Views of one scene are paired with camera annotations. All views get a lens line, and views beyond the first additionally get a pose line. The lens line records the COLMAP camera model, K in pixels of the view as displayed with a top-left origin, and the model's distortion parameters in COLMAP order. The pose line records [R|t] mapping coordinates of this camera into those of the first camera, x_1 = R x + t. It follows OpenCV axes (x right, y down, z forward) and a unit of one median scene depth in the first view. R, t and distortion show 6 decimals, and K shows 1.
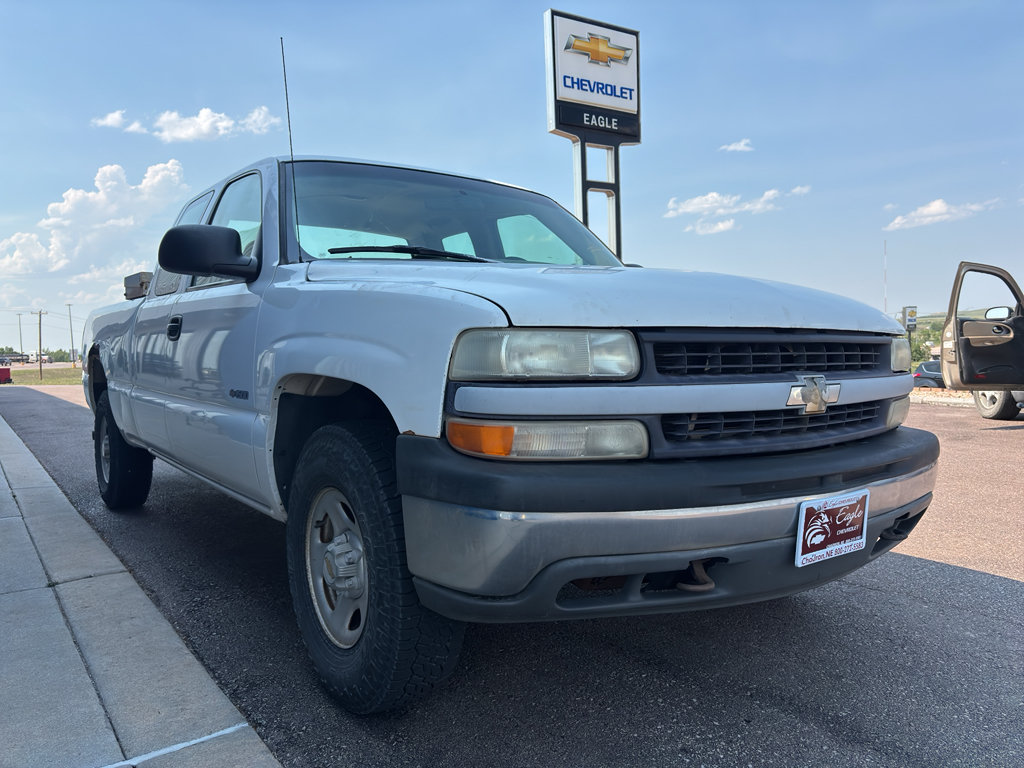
lens RADIAL K [[772.0, 0, 516.8], [0, 772.0, 382.7], [0, 0, 1]] dist [0.021215, -0.008064]
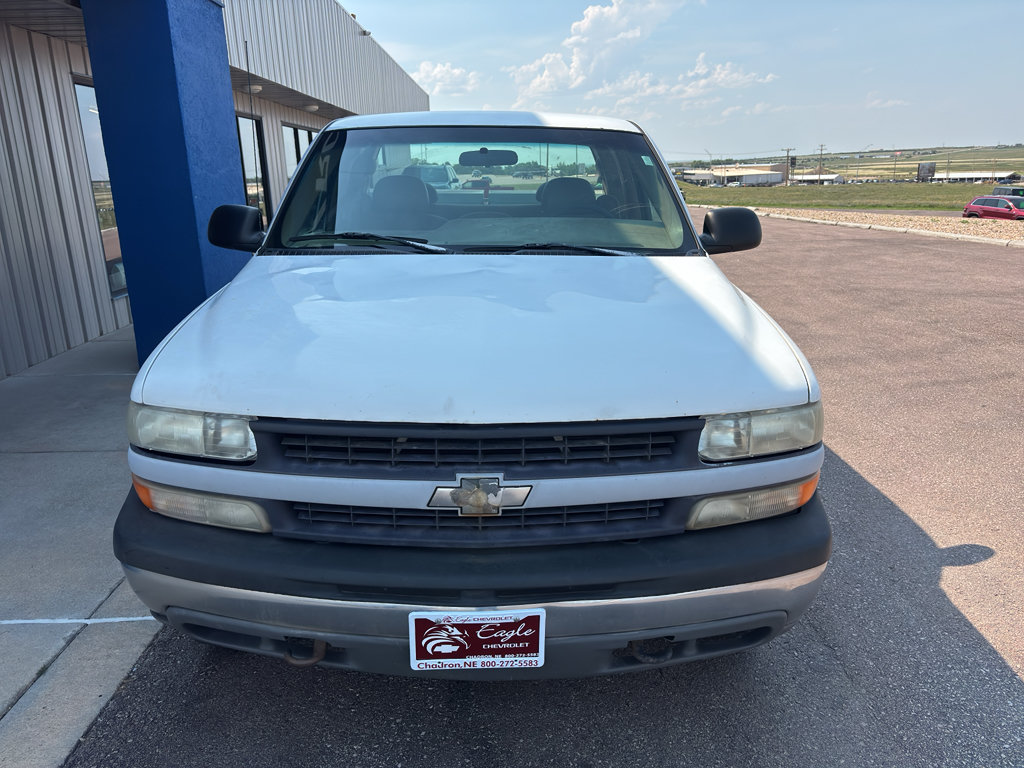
lens RADIAL K [[773.9, 0, 514.4], [0, 773.9, 376.7], [0, 0, 1]] dist [0.007739, -0.013808]
pose [[0.821772, 0.154618, -0.548437, 0.777100], [-0.027098, 0.971997, 0.233426, -0.288204], [0.569171, -0.176961, 0.802950, 0.293288]]
